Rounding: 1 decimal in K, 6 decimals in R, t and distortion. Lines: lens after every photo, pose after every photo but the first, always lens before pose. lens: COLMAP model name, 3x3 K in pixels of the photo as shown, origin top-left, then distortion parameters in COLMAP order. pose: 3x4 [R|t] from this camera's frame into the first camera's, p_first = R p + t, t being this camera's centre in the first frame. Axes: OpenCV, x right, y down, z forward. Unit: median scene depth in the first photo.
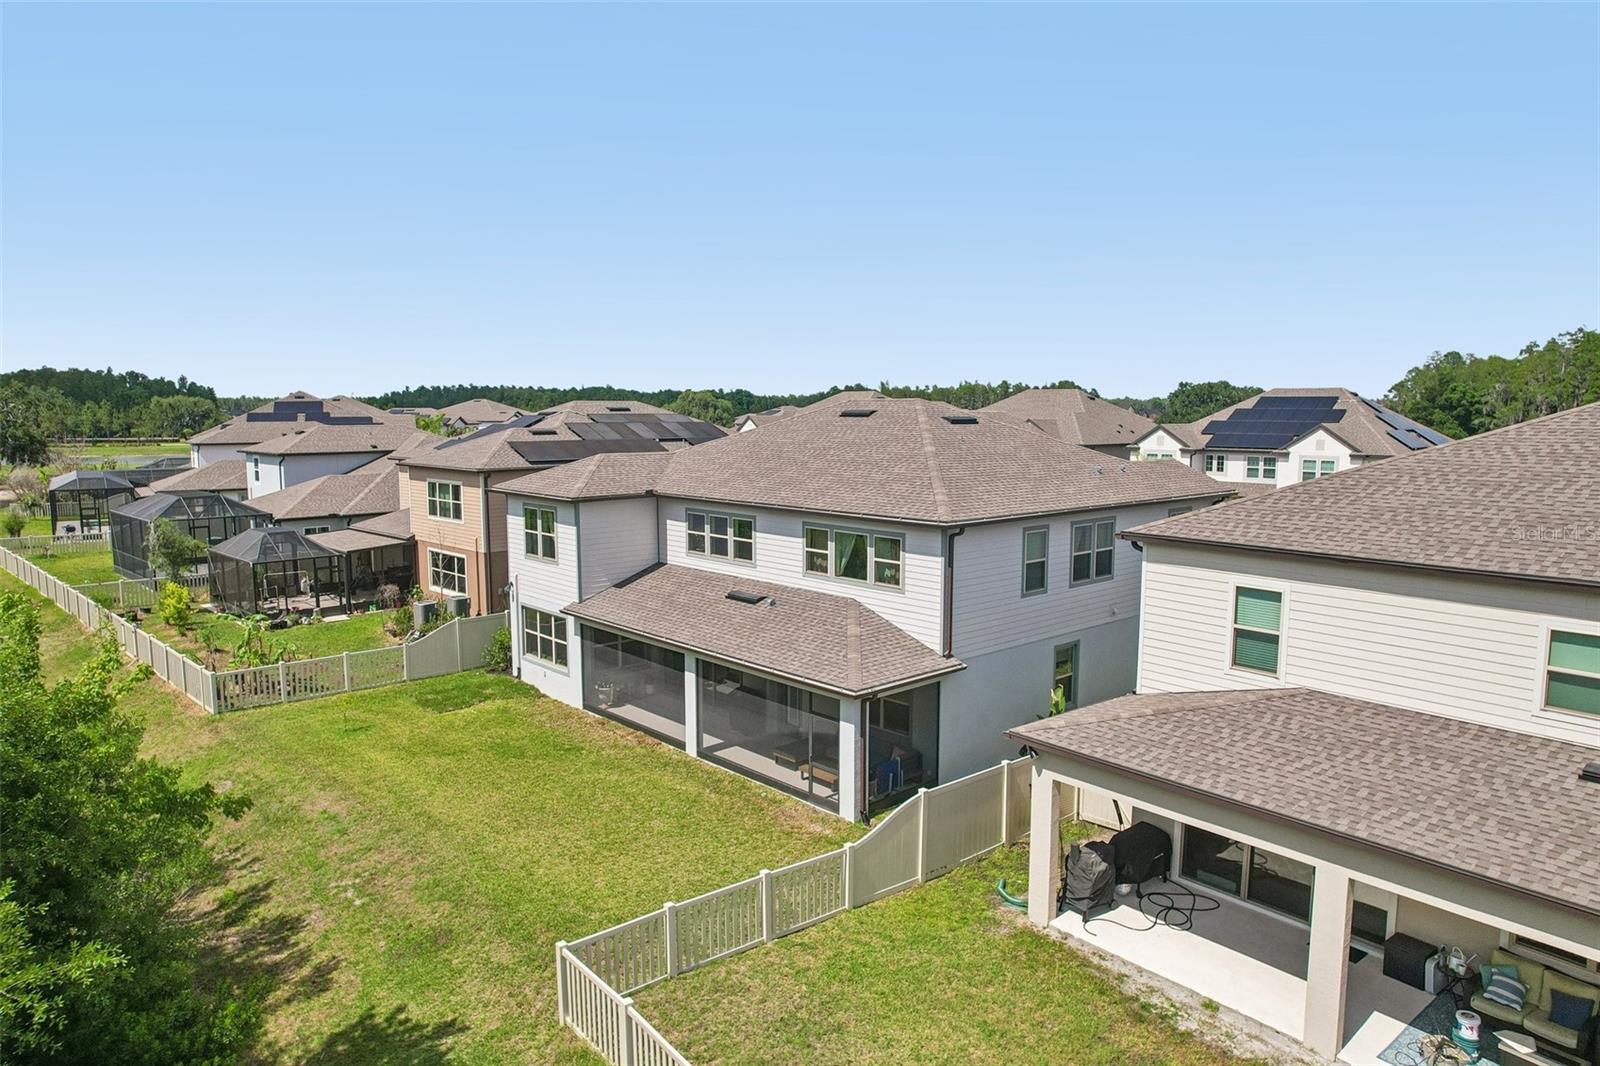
lens RADIAL K [[1023.6, 0, 796.8], [0, 1023.6, 535.0], [0, 0, 1]] dist [-0.063798, 0.049684]
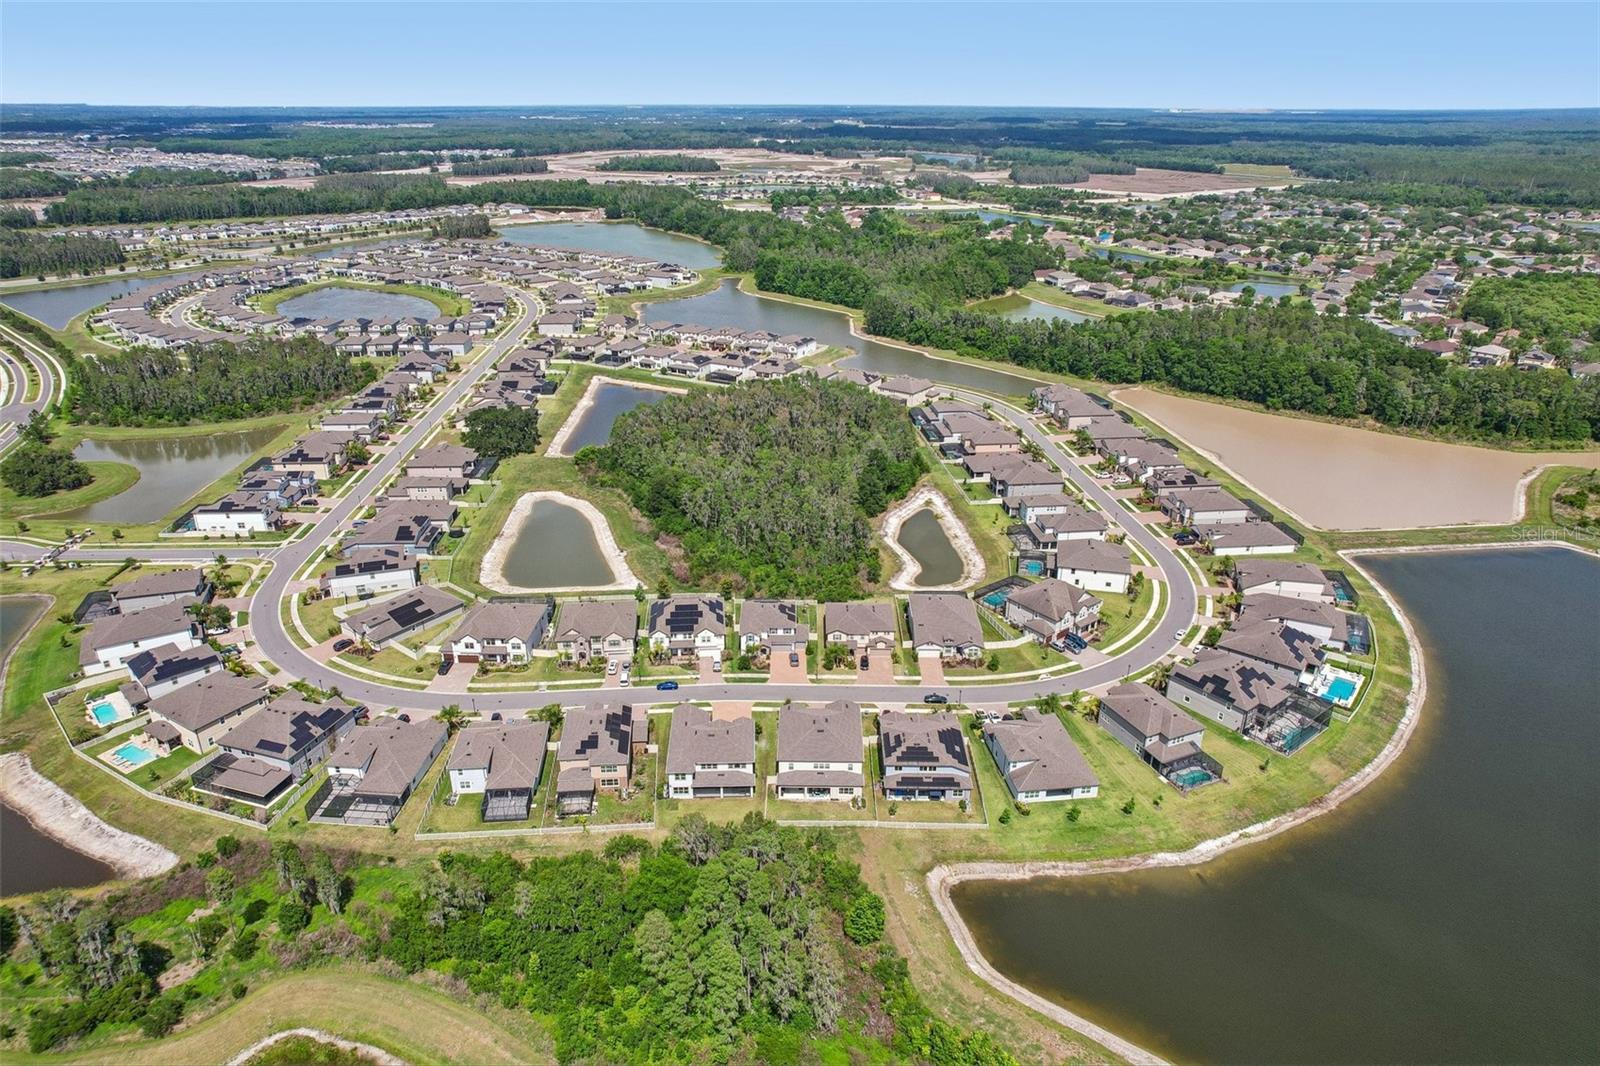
lens RADIAL K [[1023.6, 0, 799.9], [0, 1023.6, 537.6], [0, 0, 1]] dist [-0.063798, 0.049684]
pose [[0.641832, -0.302680, 0.704582, -3.696549], [0.091283, 0.942430, 0.321704, -3.282029], [-0.761393, -0.142164, 0.632511, -3.231078]]
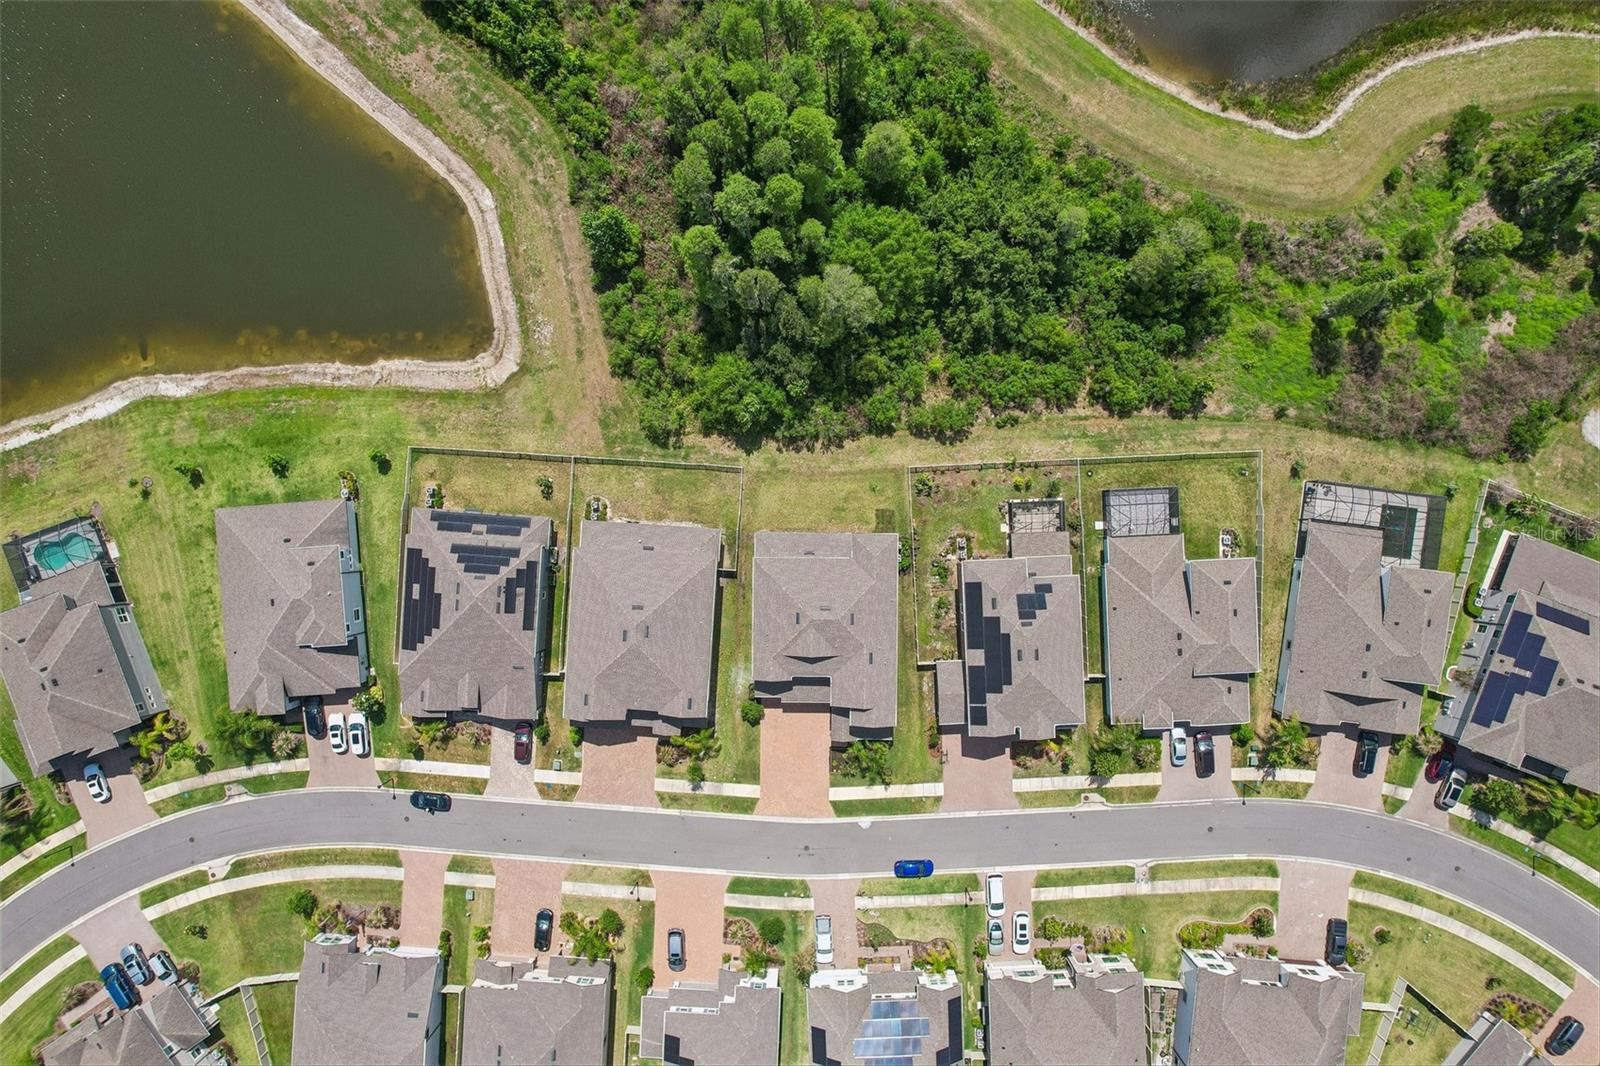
lens RADIAL K [[1023.6, 0, 801.4], [0, 1023.6, 526.4], [0, 0, 1]] dist [-0.063798, 0.049684]
pose [[-0.681101, 0.732076, 0.012895, -0.149756], [-0.081857, -0.093635, 0.992236, -3.776507], [0.727599, 0.674757, 0.123700, 0.313181]]
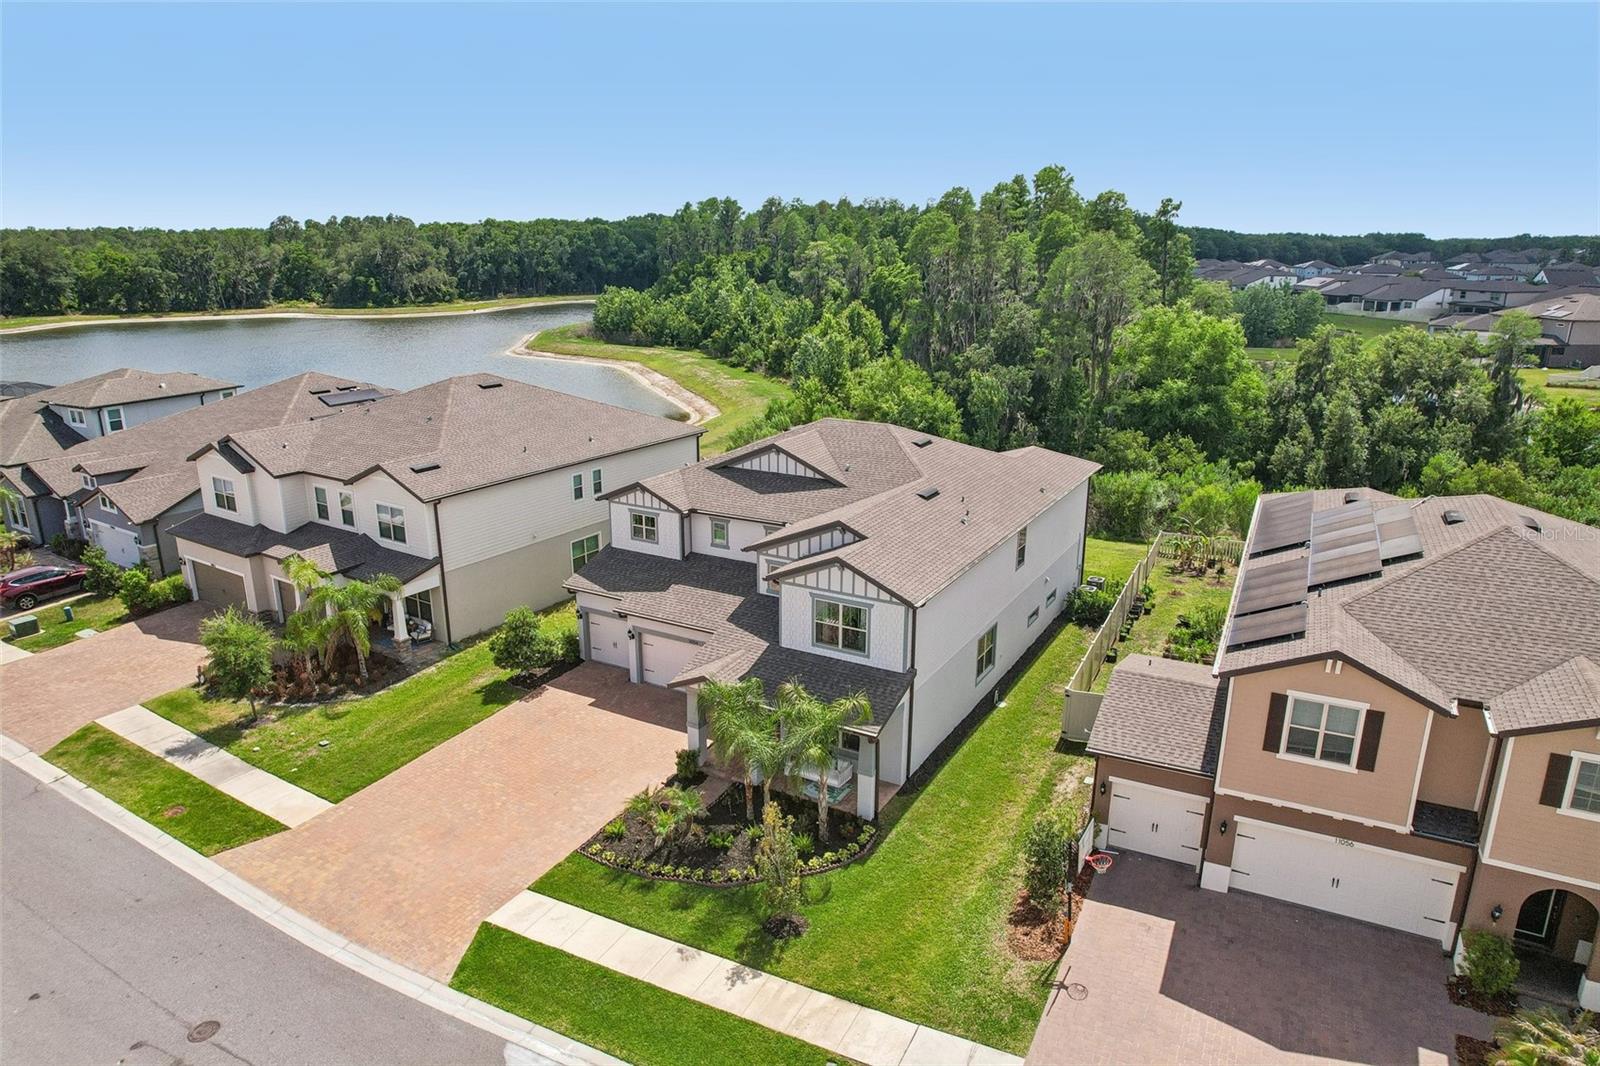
lens RADIAL K [[1023.6, 0, 799.9], [0, 1023.6, 532.2], [0, 0, 1]] dist [-0.063798, 0.049684]
pose [[-0.951425, 0.084992, -0.295916, 0.589888], [-0.039717, 0.919229, 0.391715, -0.548757], [0.305307, 0.384440, -0.871202, 2.323688]]
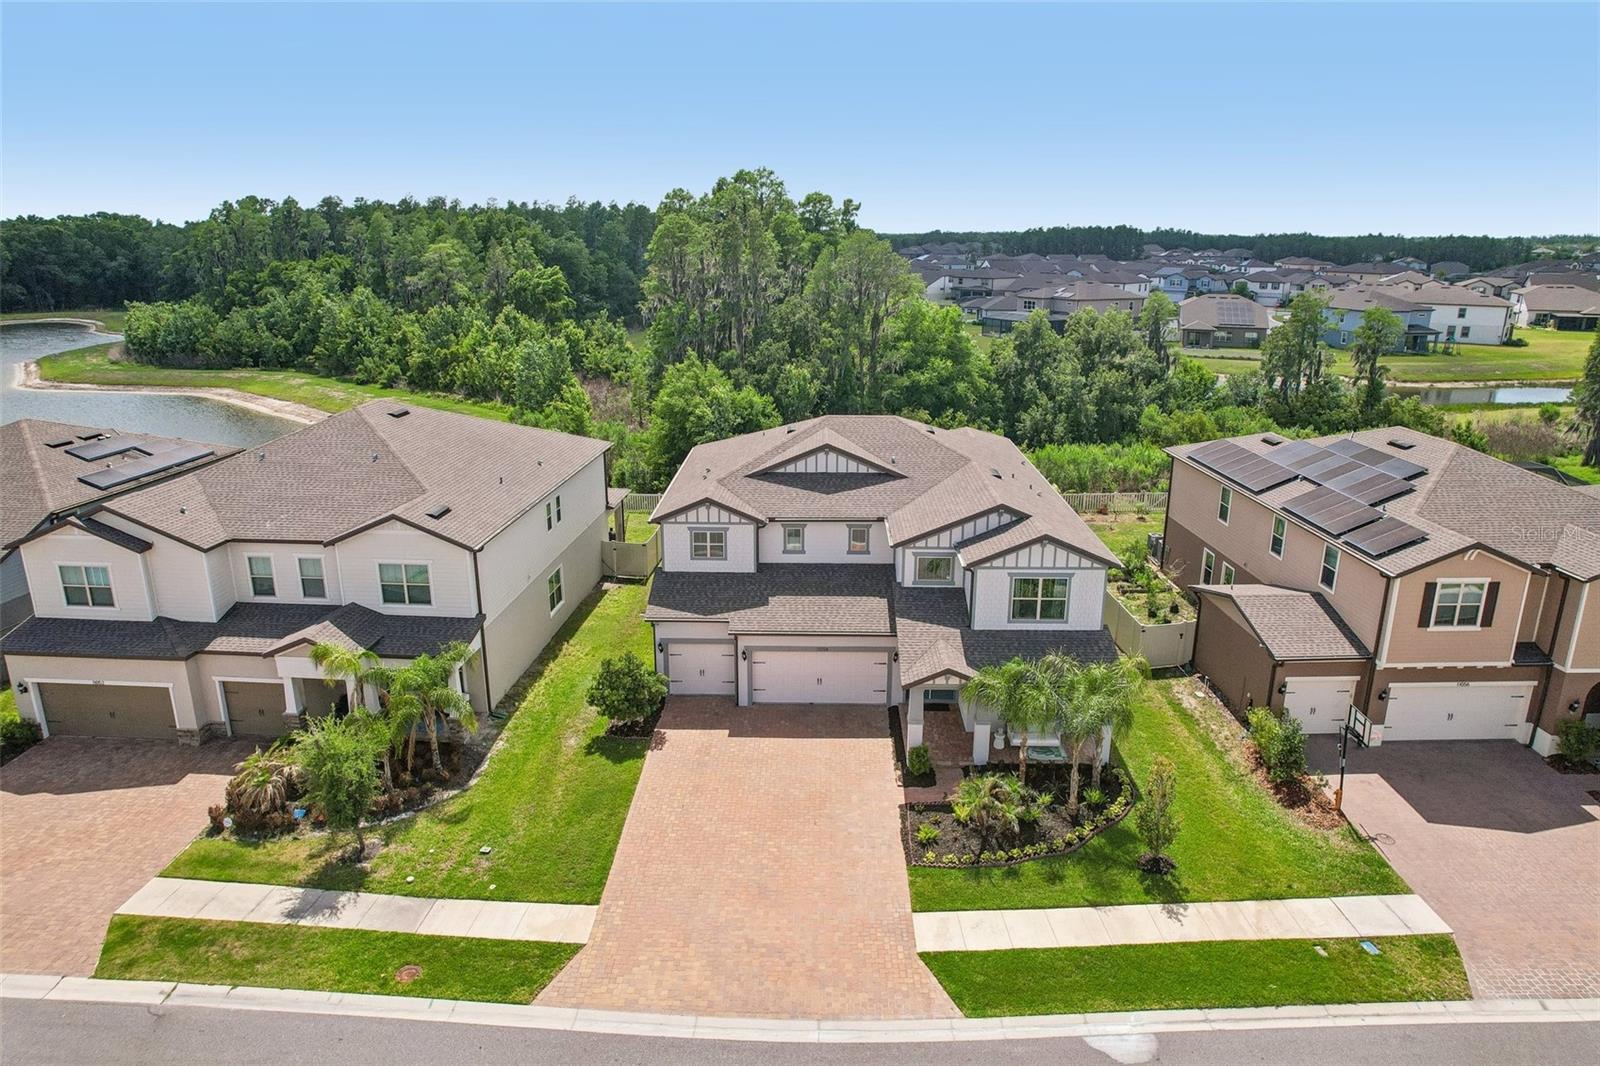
lens RADIAL K [[1023.6, 0, 801.5], [0, 1023.6, 537.3], [0, 0, 1]] dist [-0.063798, 0.049684]
pose [[-0.690151, 0.204943, -0.694039, 1.188000], [-0.091376, 0.926705, 0.364512, -0.502666], [0.717874, 0.314987, -0.620839, 1.957644]]
